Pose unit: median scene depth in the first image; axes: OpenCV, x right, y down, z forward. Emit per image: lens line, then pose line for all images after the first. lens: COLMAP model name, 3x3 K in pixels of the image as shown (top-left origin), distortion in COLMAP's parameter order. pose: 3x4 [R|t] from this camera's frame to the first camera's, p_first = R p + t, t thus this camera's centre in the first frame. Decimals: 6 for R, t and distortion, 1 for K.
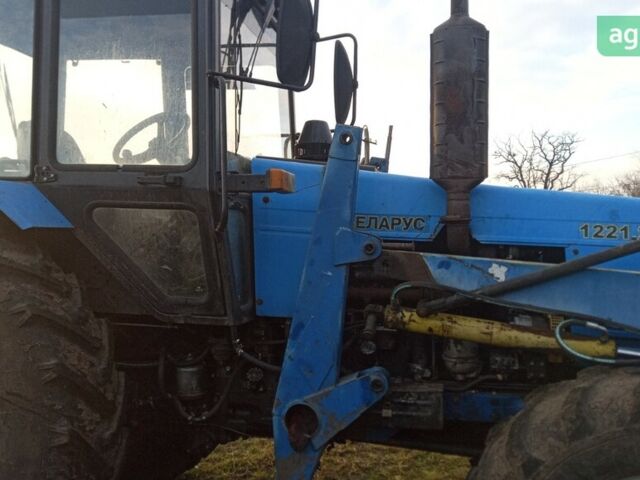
lens RADIAL K [[649.7, 0, 320.3], [0, 649.7, 249.5], [0, 0, 1]] dist [0.131101, -0.250779]
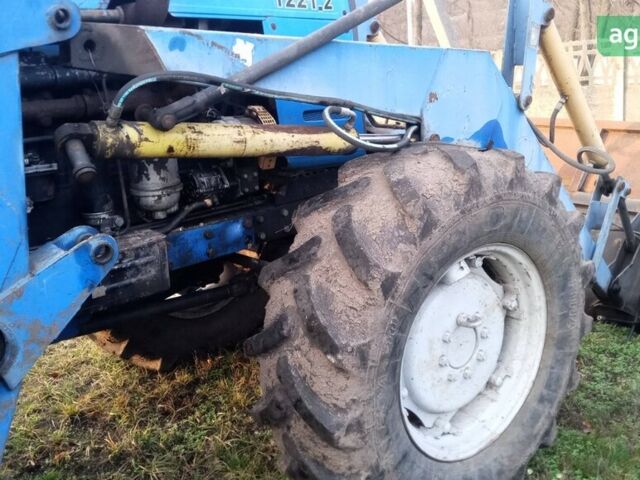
lens RADIAL K [[649.7, 0, 320.3], [0, 649.7, 249.5], [0, 0, 1]] dist [0.131101, -0.250779]
pose [[0.605836, -0.266753, 0.749537, -0.258765], [0.069448, 0.956250, 0.284187, 0.041418], [-0.792553, -0.120117, 0.597856, 0.466724]]
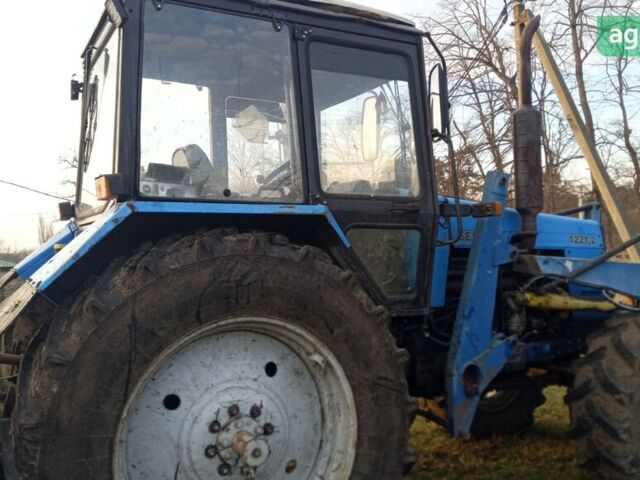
lens RADIAL K [[649.7, 0, 320.3], [0, 649.7, 249.5], [0, 0, 1]] dist [0.131101, -0.250779]
pose [[0.776908, -0.029633, 0.628916, -1.229273], [0.035706, 0.999358, 0.002980, -0.031985], [-0.628600, 0.020141, 0.777468, 0.090505]]
